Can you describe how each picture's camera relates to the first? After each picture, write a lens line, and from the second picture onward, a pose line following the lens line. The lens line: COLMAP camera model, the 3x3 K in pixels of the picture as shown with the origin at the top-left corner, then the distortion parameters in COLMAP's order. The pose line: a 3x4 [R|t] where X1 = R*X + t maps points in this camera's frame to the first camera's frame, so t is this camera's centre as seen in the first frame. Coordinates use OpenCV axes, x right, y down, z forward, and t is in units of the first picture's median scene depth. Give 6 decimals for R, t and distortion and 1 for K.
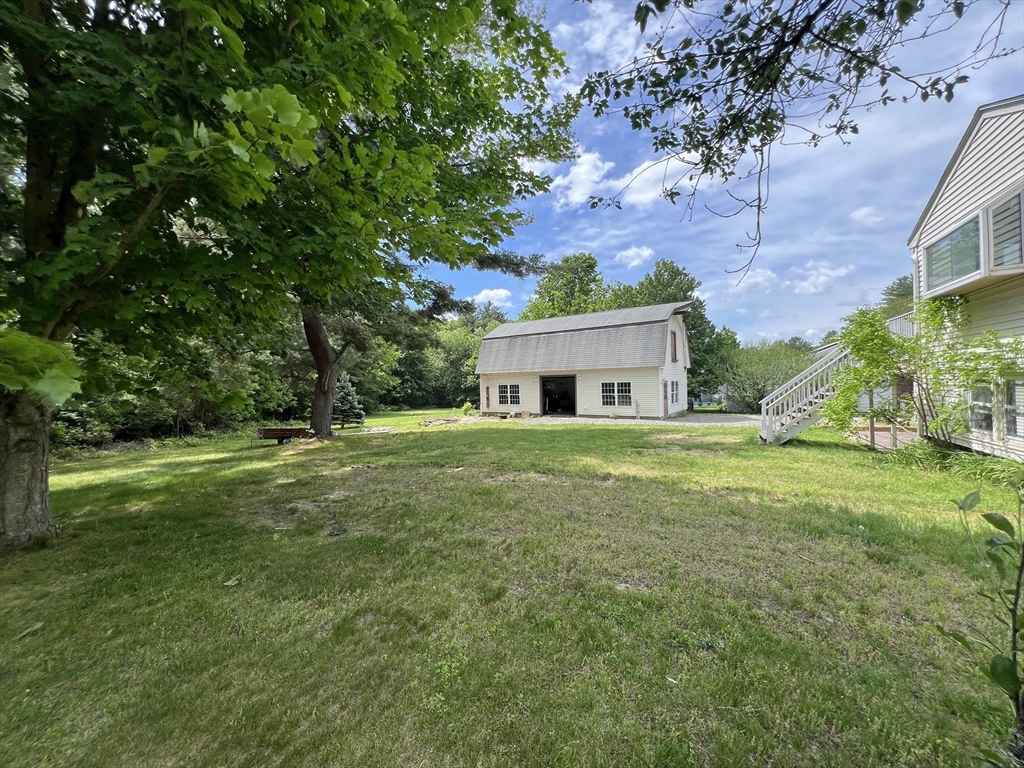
lens RADIAL K [[432.6, 0, 508.1], [0, 432.6, 380.1], [0, 0, 1]] dist [-0.001701, 0.000695]
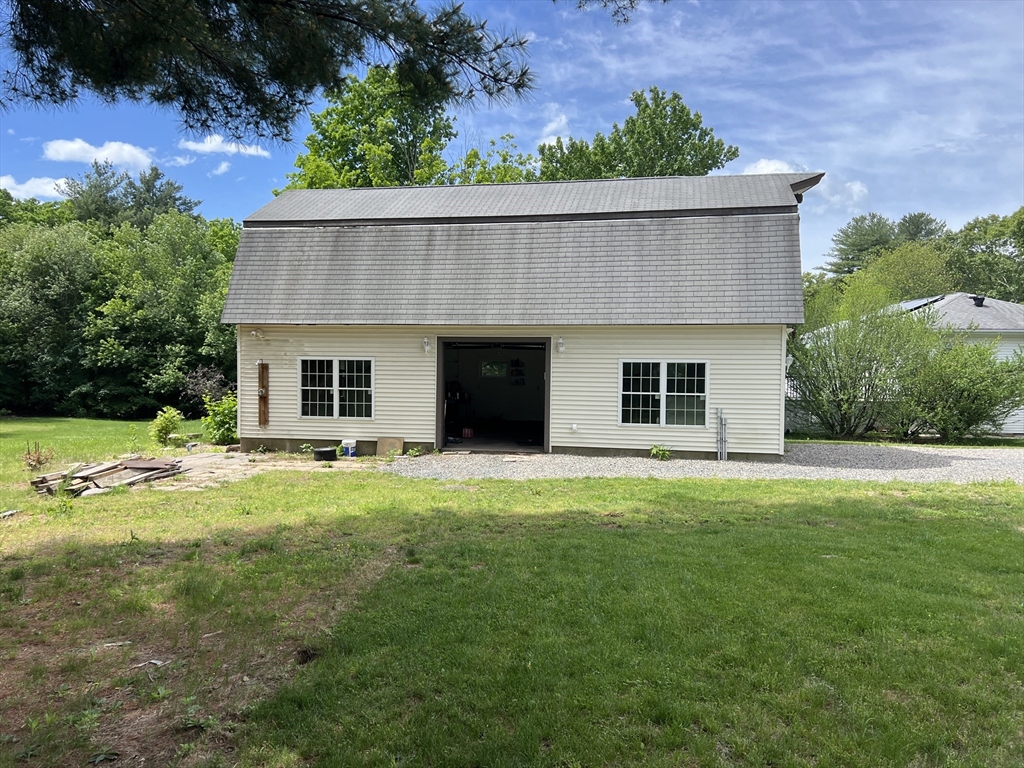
lens RADIAL K [[779.1, 0, 512.0], [0, 779.1, 384.0], [0, 0, 1]] dist [0.065285, -0.046776]
pose [[0.906990, 0.021234, 0.420616, -0.138715], [-0.033253, 0.999221, 0.021260, 0.012450], [-0.419837, -0.033270, 0.906990, 0.388228]]
